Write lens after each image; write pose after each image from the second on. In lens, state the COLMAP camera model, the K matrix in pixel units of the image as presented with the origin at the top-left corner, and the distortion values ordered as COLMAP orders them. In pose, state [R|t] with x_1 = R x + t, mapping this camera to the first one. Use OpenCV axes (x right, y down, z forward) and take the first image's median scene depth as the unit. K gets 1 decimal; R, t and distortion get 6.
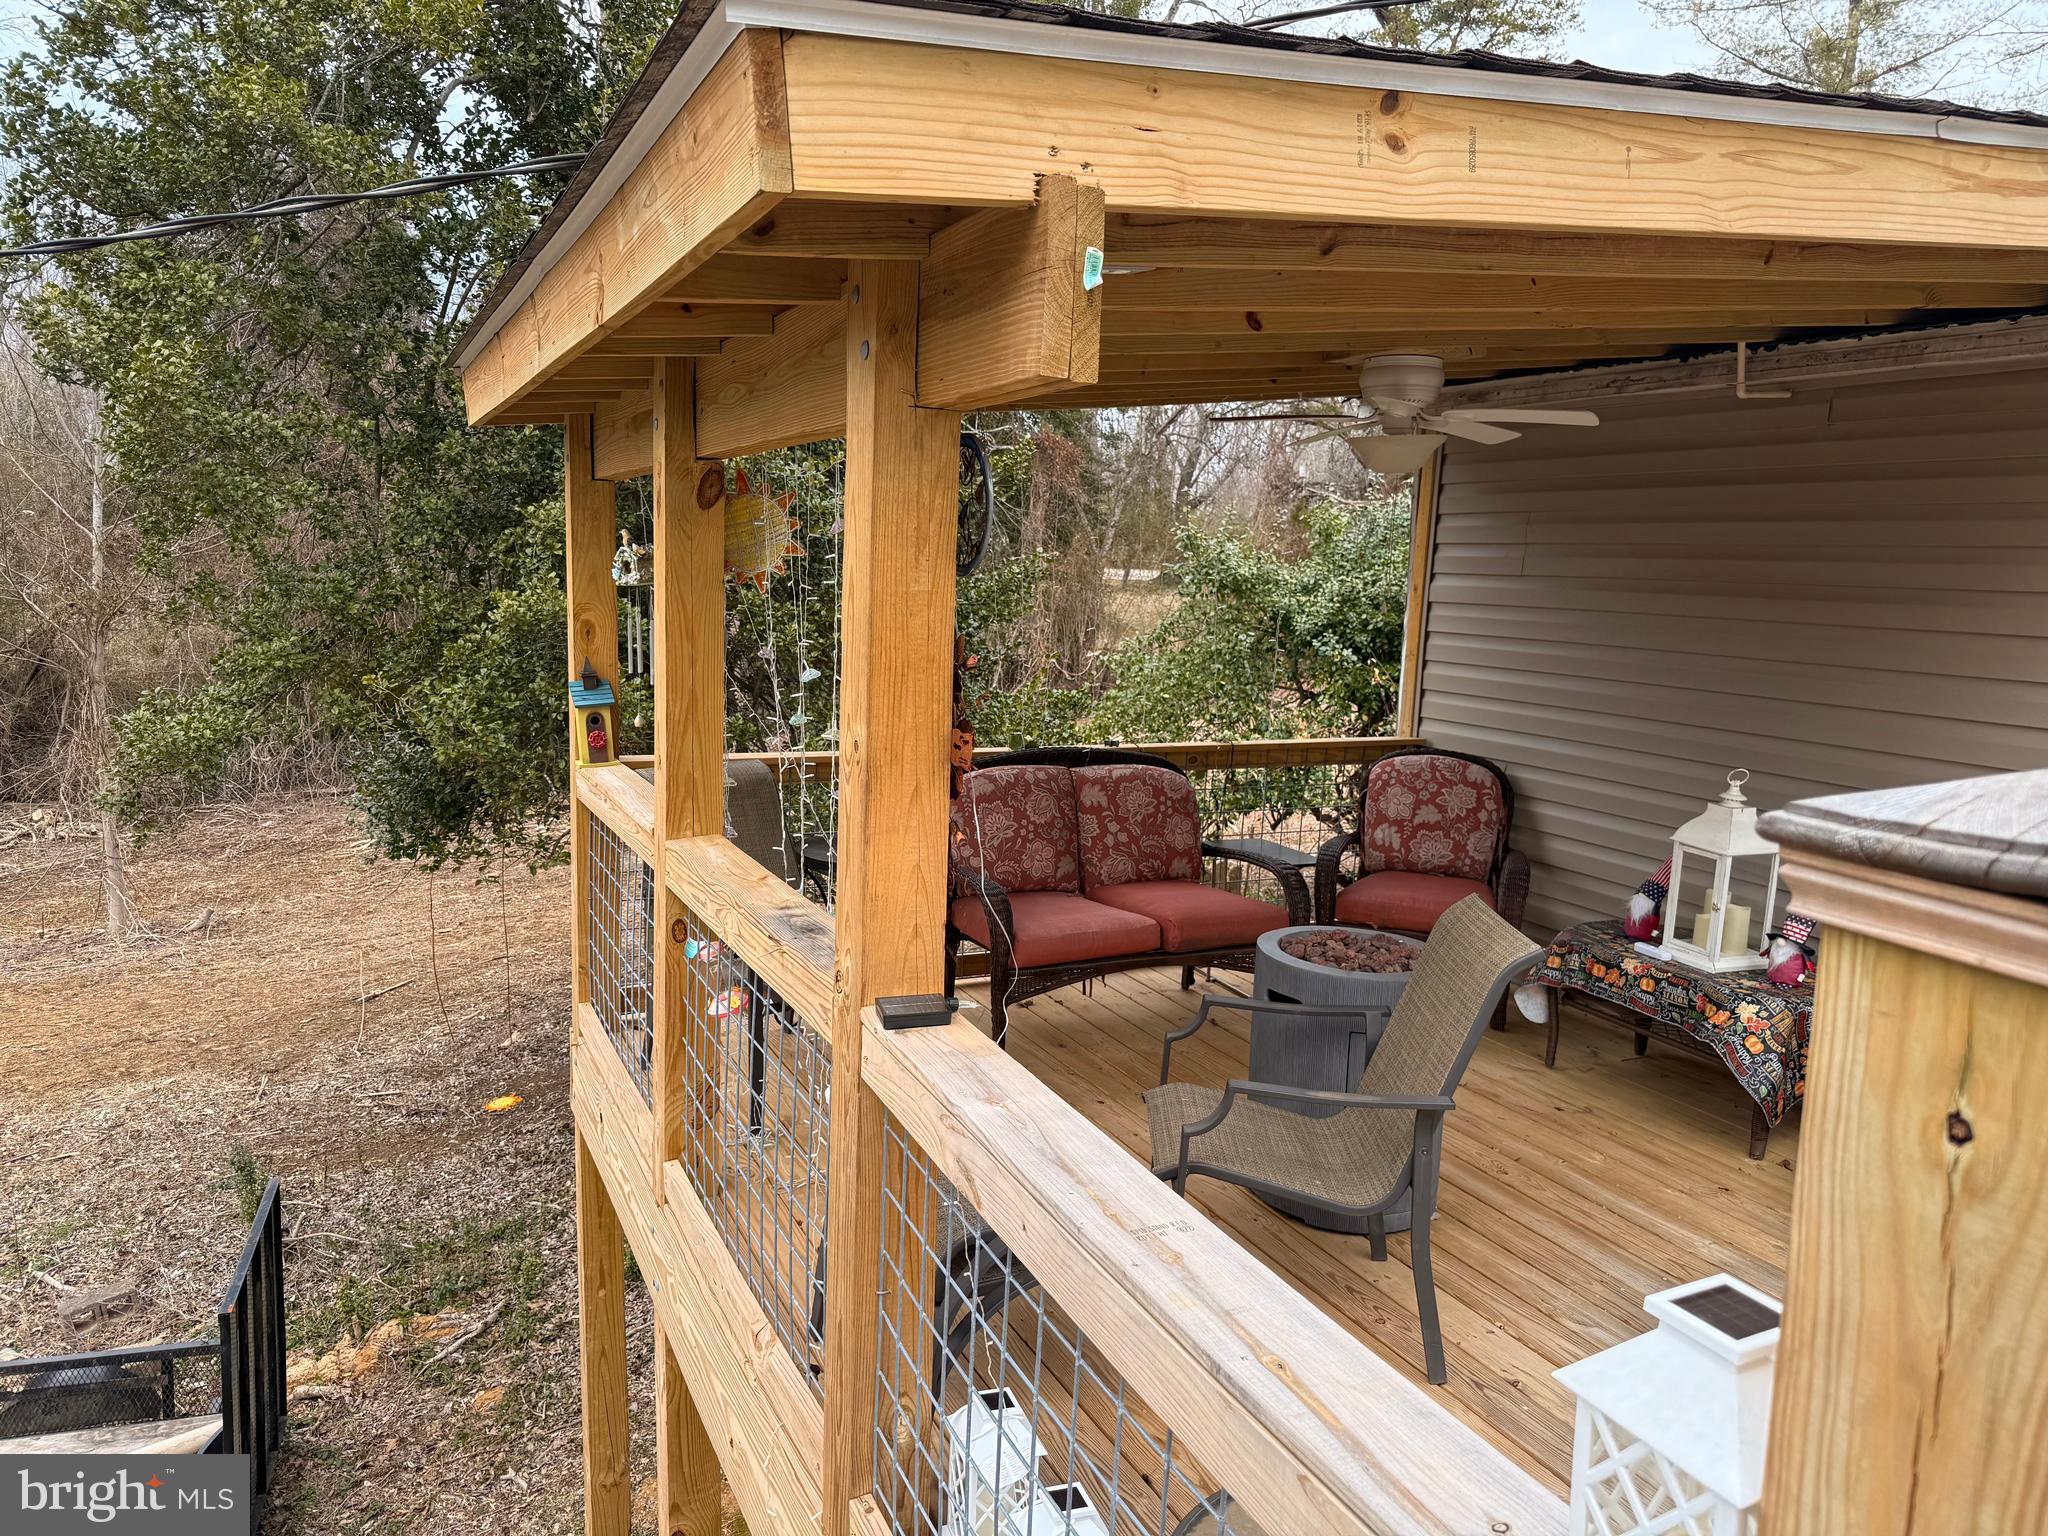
lens RADIAL K [[1488.1, 0, 1017.6], [0, 1488.1, 777.5], [0, 0, 1]] dist [0.098813, -0.095706]
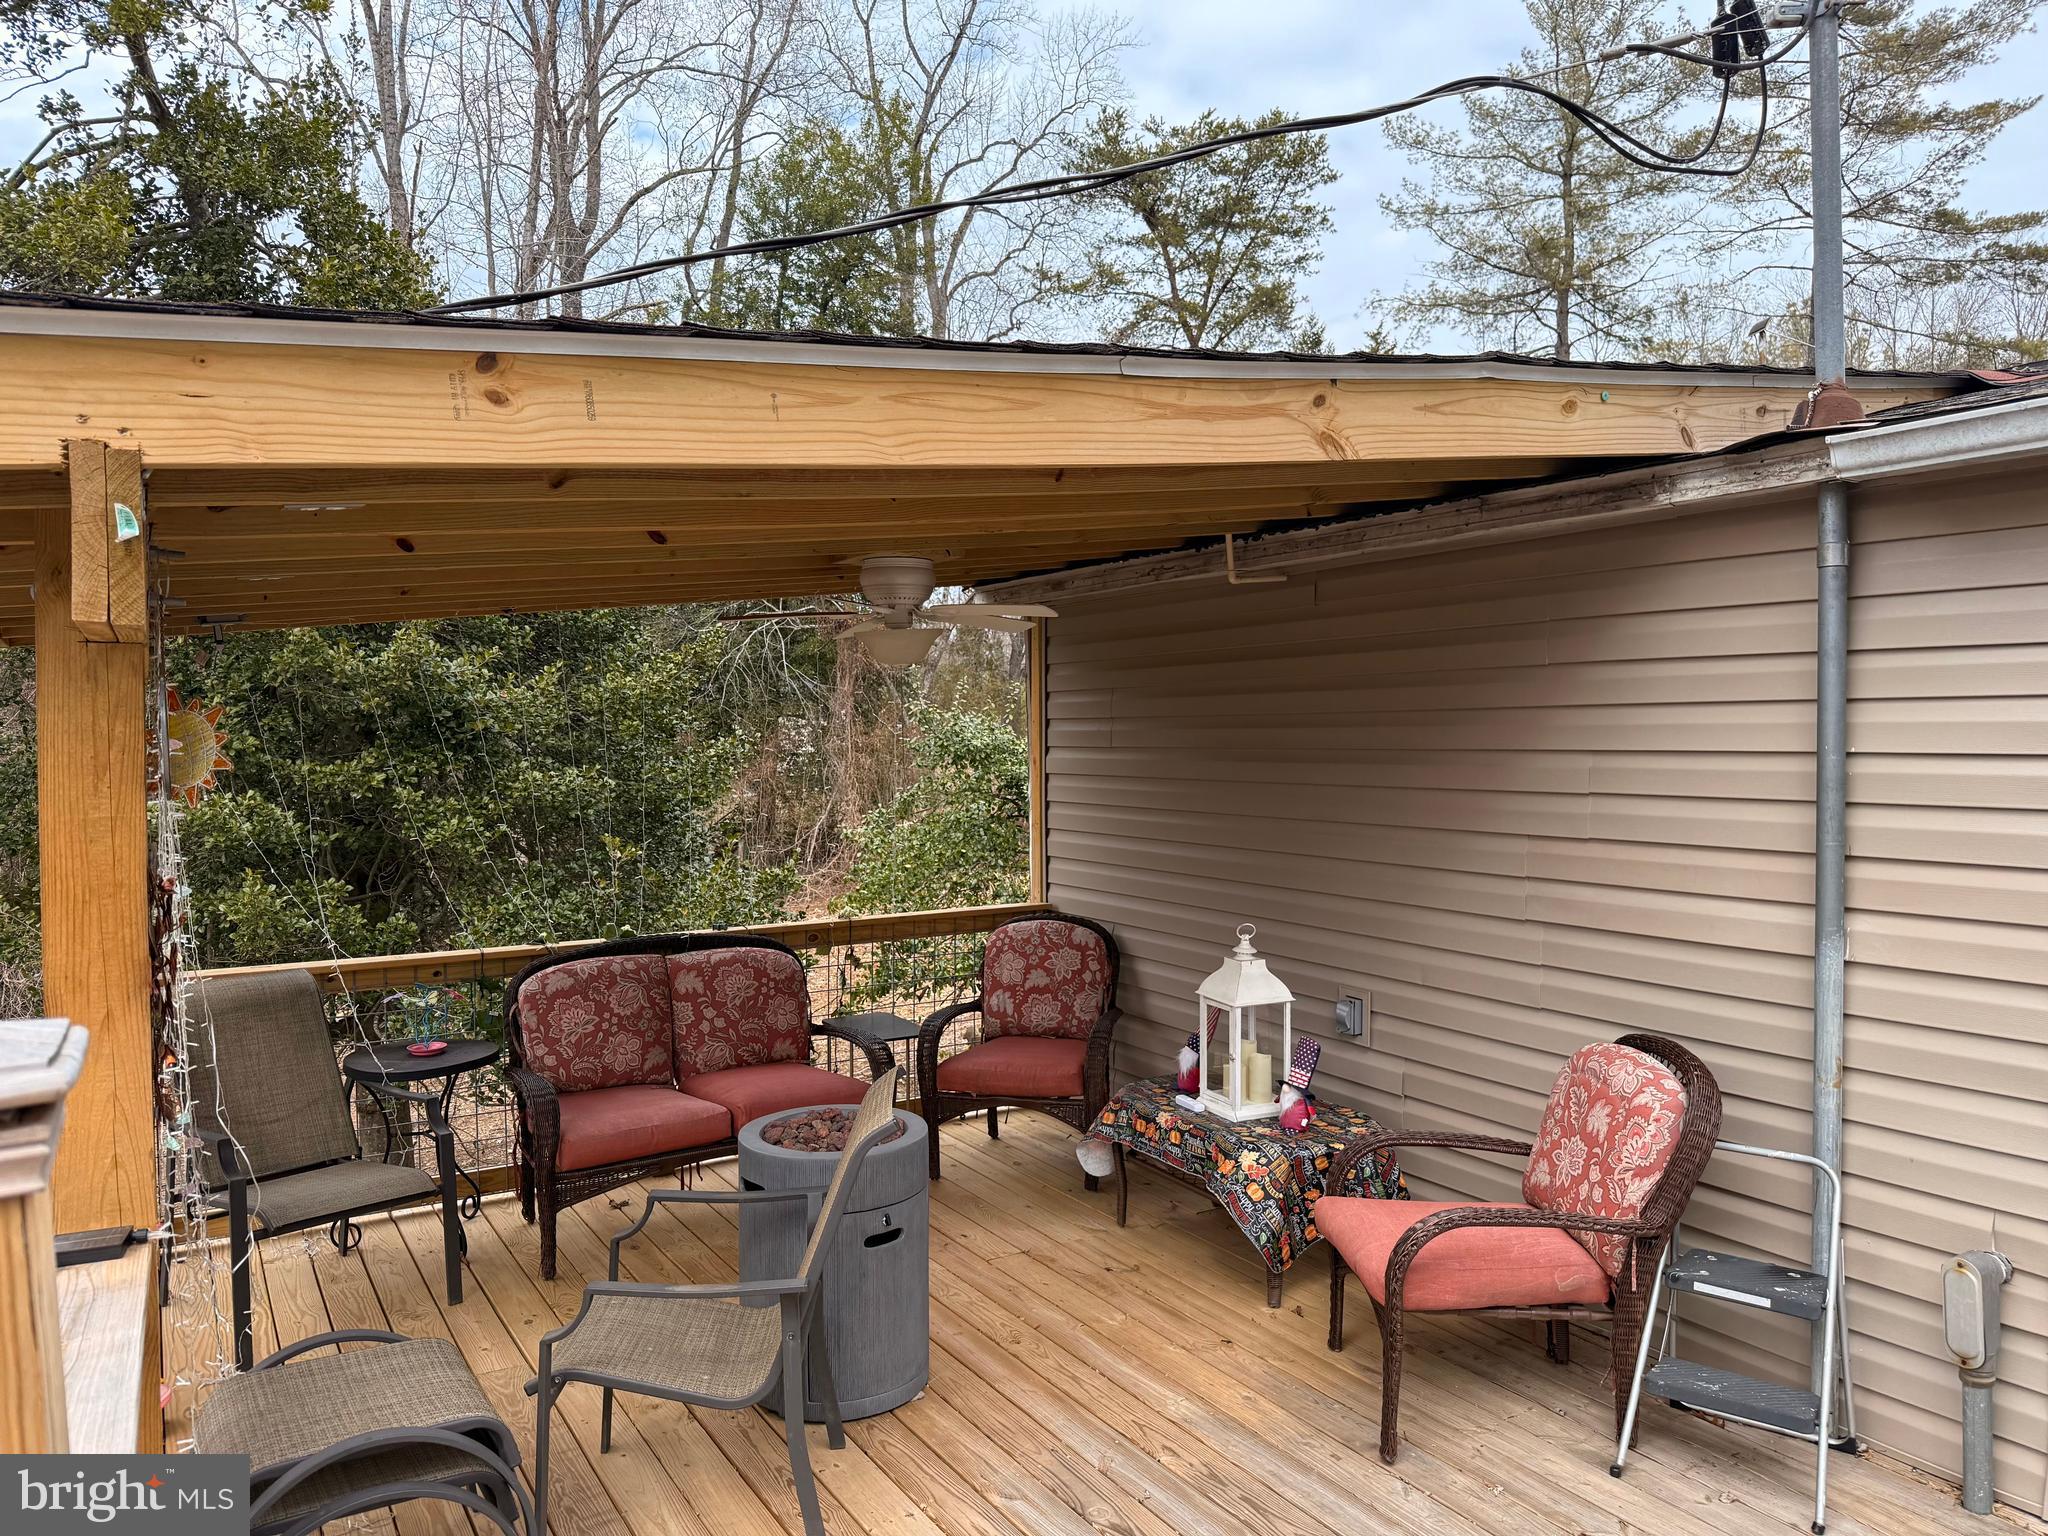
lens RADIAL K [[1463.4, 0, 1024.0], [0, 1463.4, 768.0], [0, 0, 1]] dist [0.136667, -0.192521]
pose [[0.996000, -0.050013, 0.074051, 0.243738], [0.058406, 0.991543, -0.115897, -0.003202], [-0.067629, 0.119758, 0.990497, -0.027136]]
